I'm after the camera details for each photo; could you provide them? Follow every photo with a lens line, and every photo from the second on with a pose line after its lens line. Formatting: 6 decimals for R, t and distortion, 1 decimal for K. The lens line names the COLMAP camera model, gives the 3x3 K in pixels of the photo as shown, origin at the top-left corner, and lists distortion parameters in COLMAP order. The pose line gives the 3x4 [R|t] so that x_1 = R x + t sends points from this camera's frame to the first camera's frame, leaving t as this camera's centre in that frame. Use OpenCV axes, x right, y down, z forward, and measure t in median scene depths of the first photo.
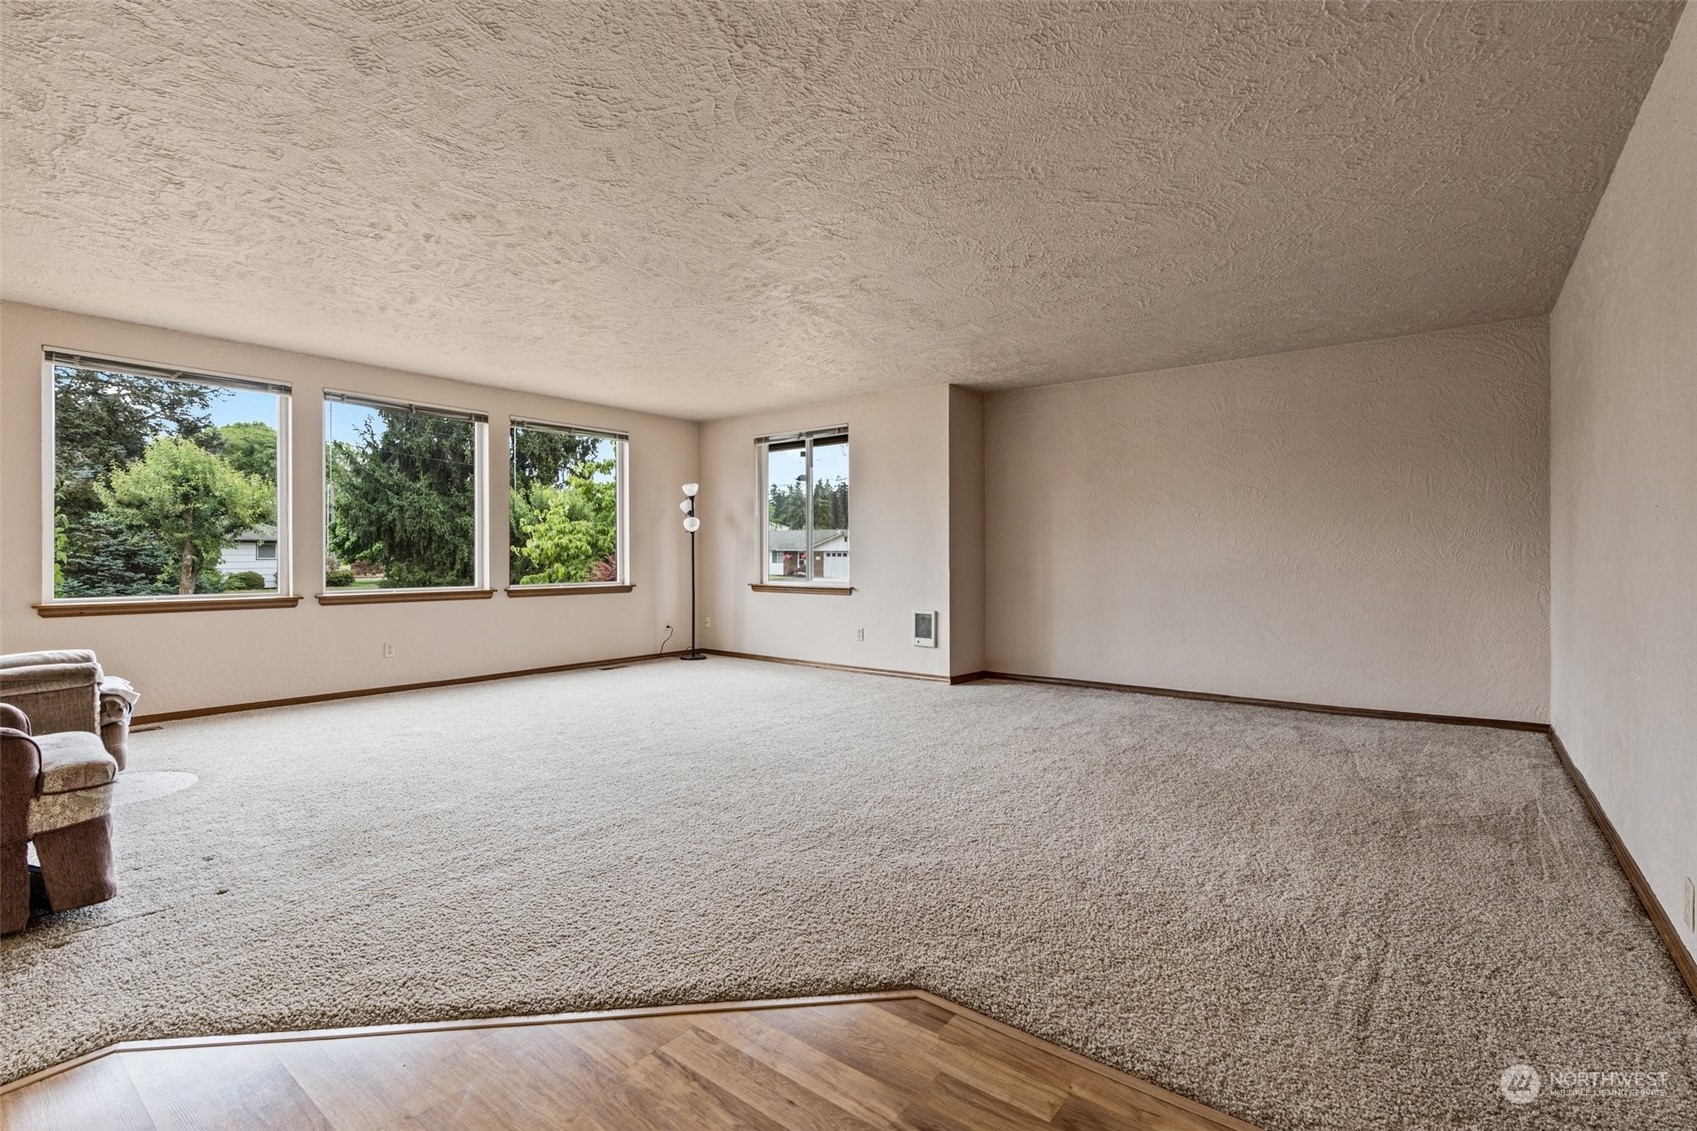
lens RADIAL K [[774.9, 0, 857.5], [0, 774.9, 561.6], [0, 0, 1]] dist [-0.003474, 0.001671]
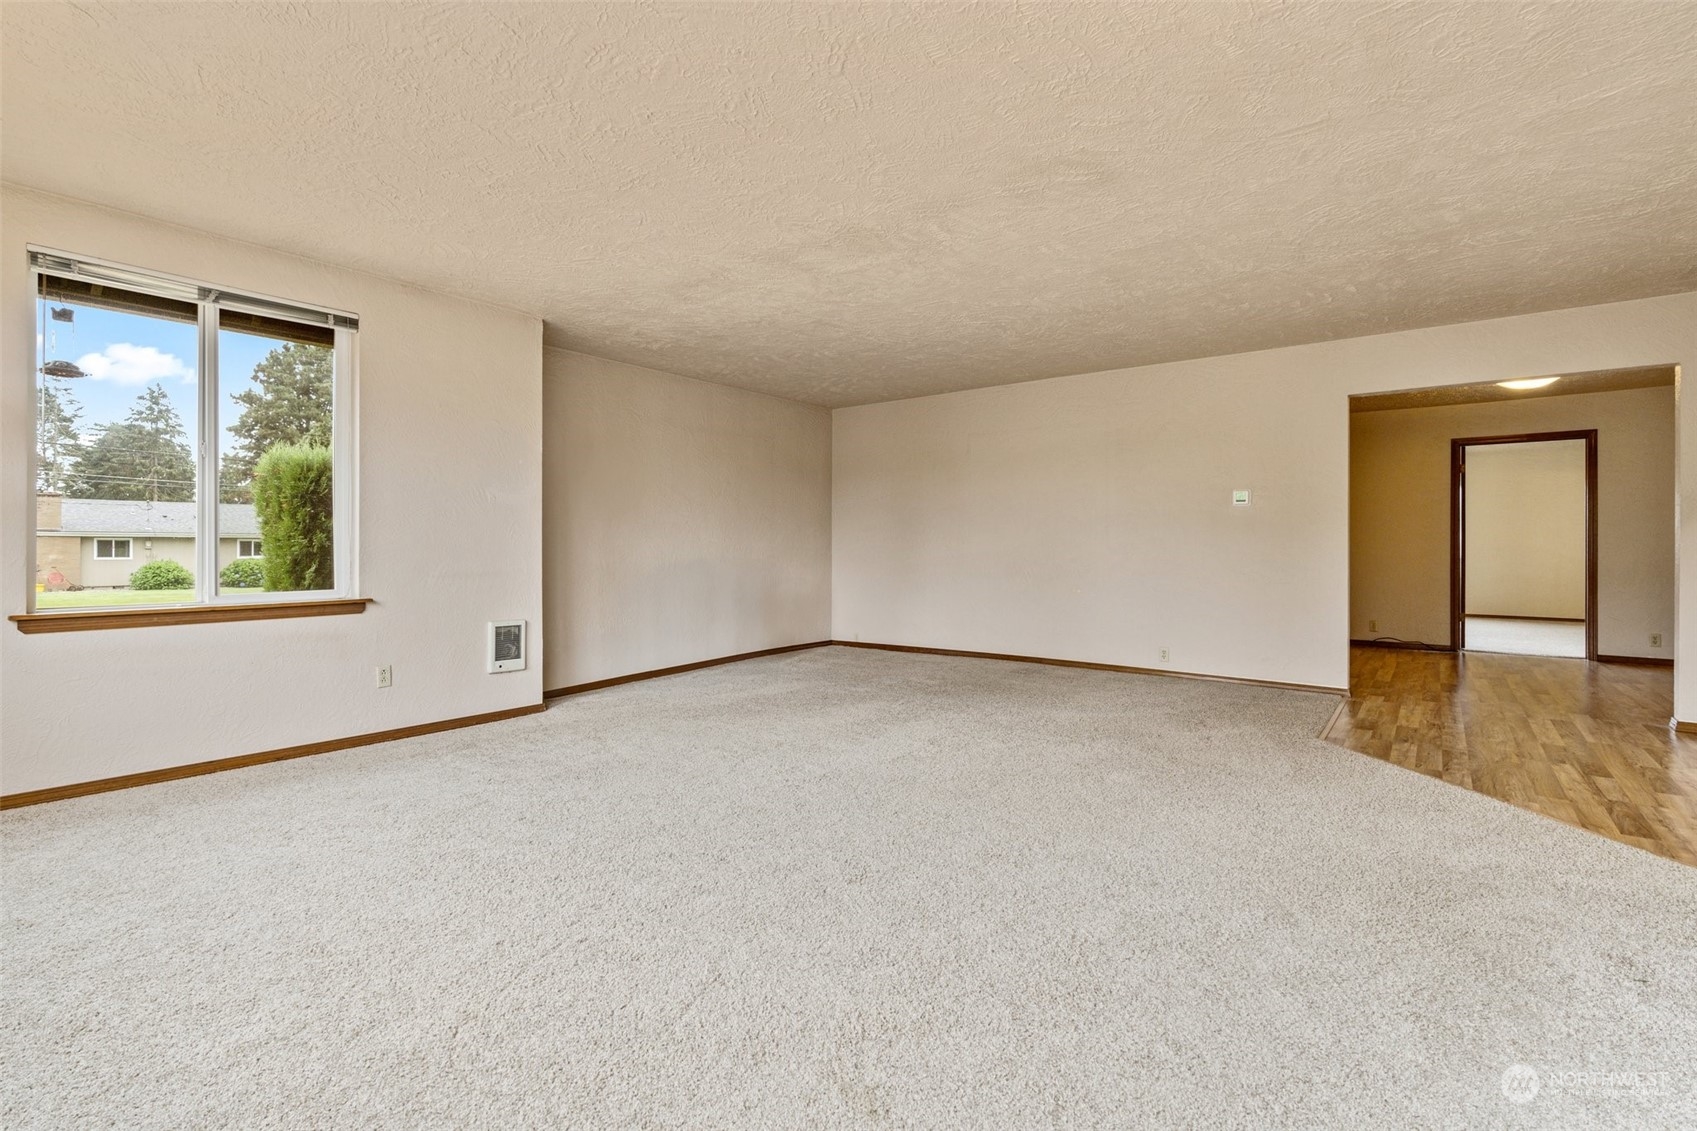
lens RADIAL K [[774.9, 0, 845.5], [0, 774.9, 553.7], [0, 0, 1]] dist [-0.003474, 0.001671]
pose [[0.008349, -0.013403, 0.999875, -0.630421], [0.002243, 0.999908, 0.013385, -0.008941], [-0.999963, 0.002131, 0.008378, 0.680693]]
